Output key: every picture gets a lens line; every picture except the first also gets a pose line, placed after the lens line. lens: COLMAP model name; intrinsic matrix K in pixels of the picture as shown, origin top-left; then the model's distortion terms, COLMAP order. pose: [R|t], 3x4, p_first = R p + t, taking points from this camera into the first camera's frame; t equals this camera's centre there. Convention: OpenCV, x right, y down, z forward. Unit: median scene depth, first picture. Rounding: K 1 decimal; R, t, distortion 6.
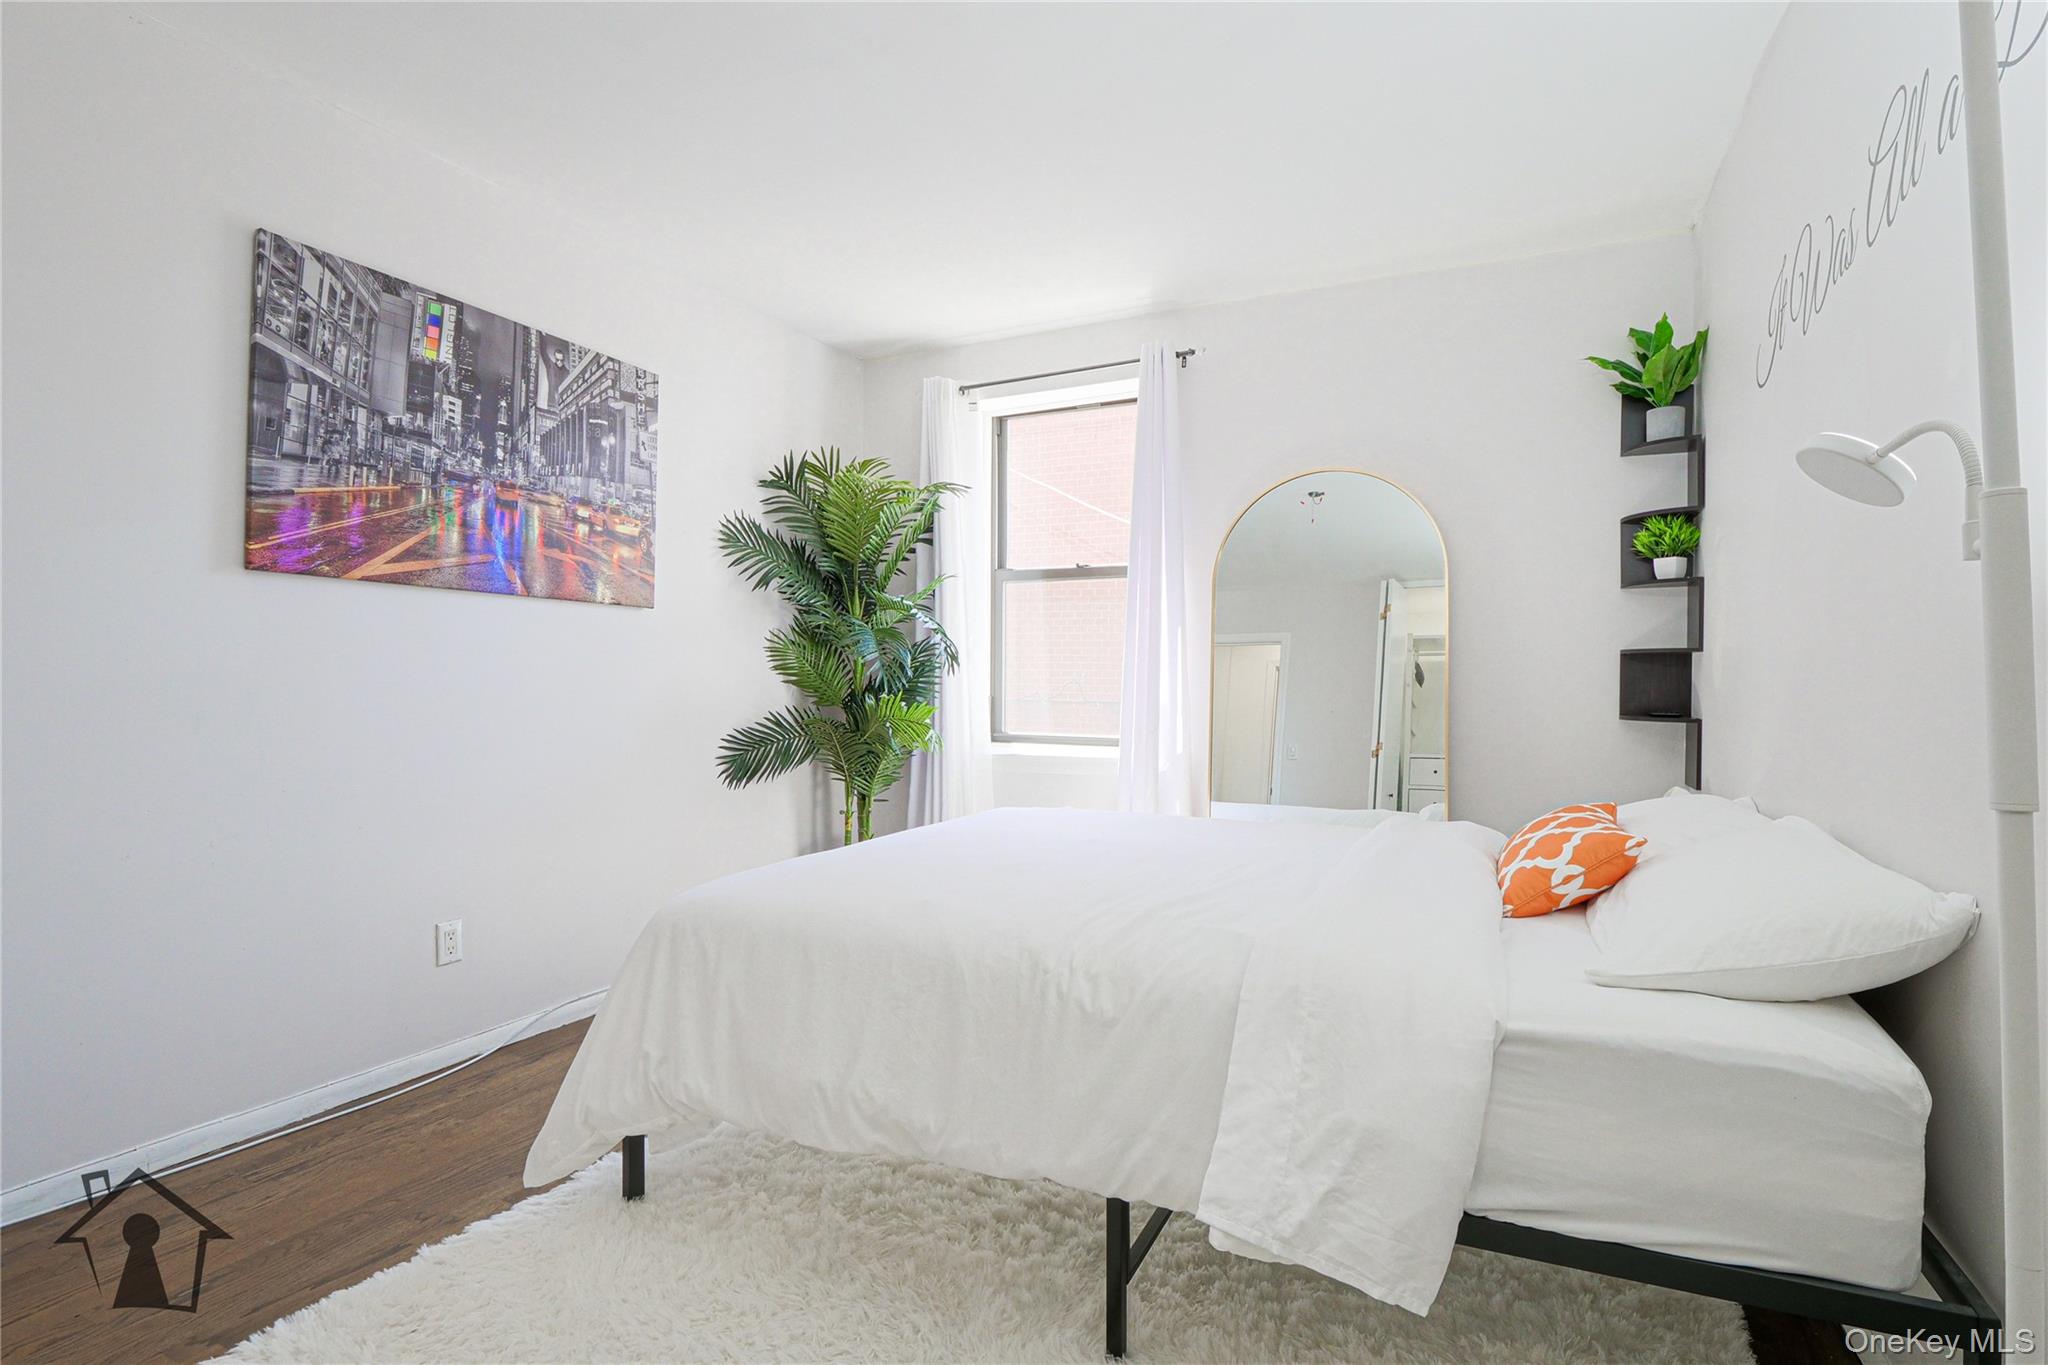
lens RADIAL K [[995.6, 0, 1024.0], [0, 995.6, 682.5], [0, 0, 1]] dist [-0.014091, -0.000669]
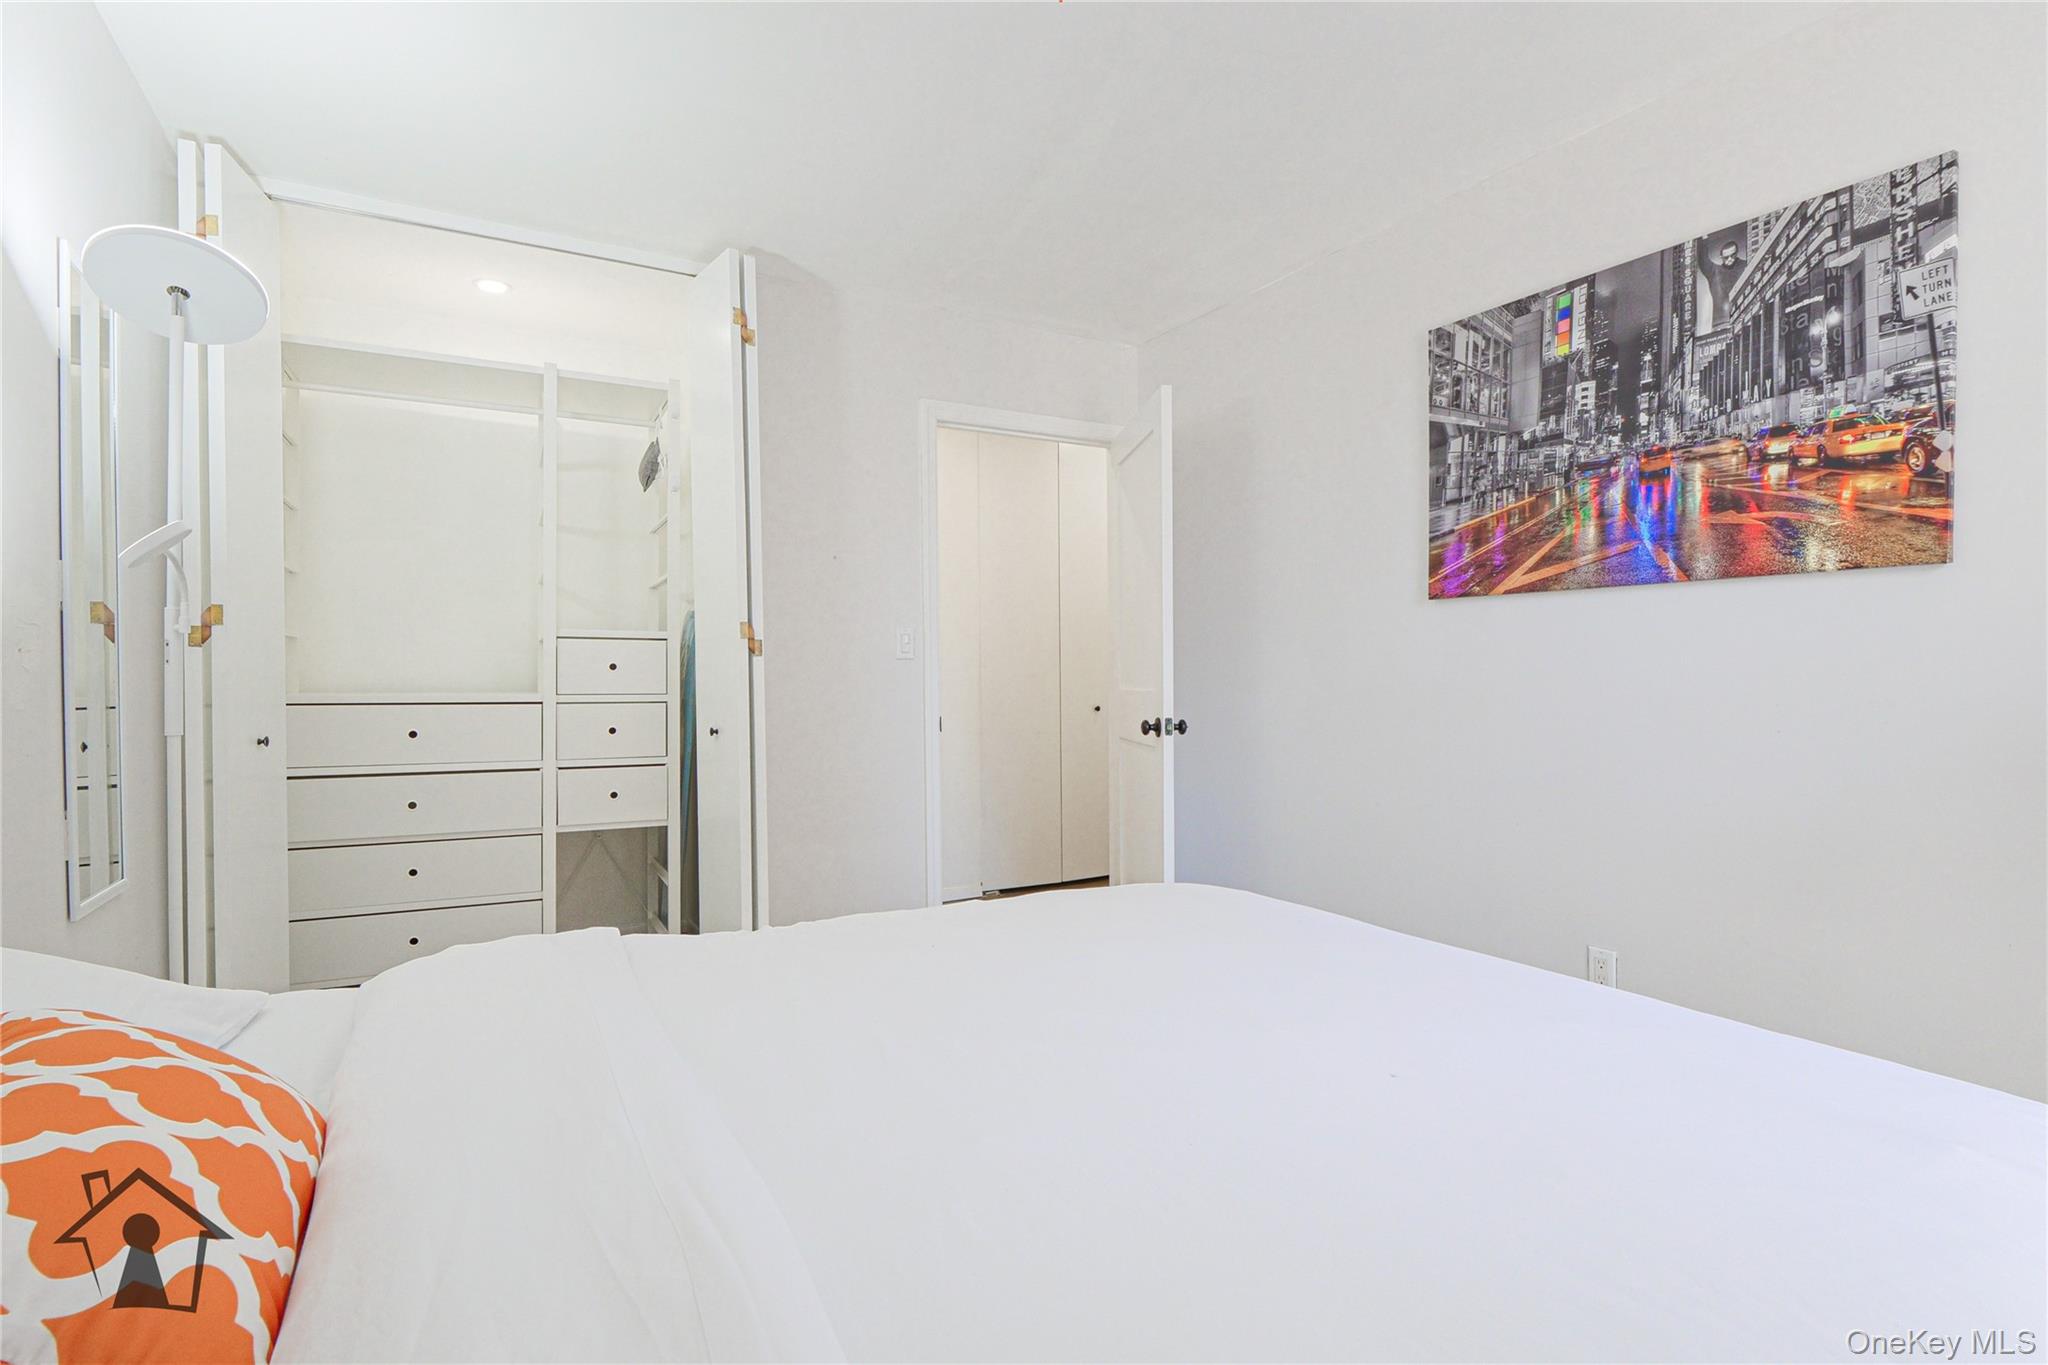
lens RADIAL K [[995.6, 0, 1024.0], [0, 995.6, 682.5], [0, 0, 1]] dist [-0.014091, -0.000669]
pose [[-0.565058, -0.000315, -0.825051, 0.484197], [-0.003413, 0.999992, 0.001956, -0.006123], [0.825044, 0.003921, -0.565054, 1.082567]]
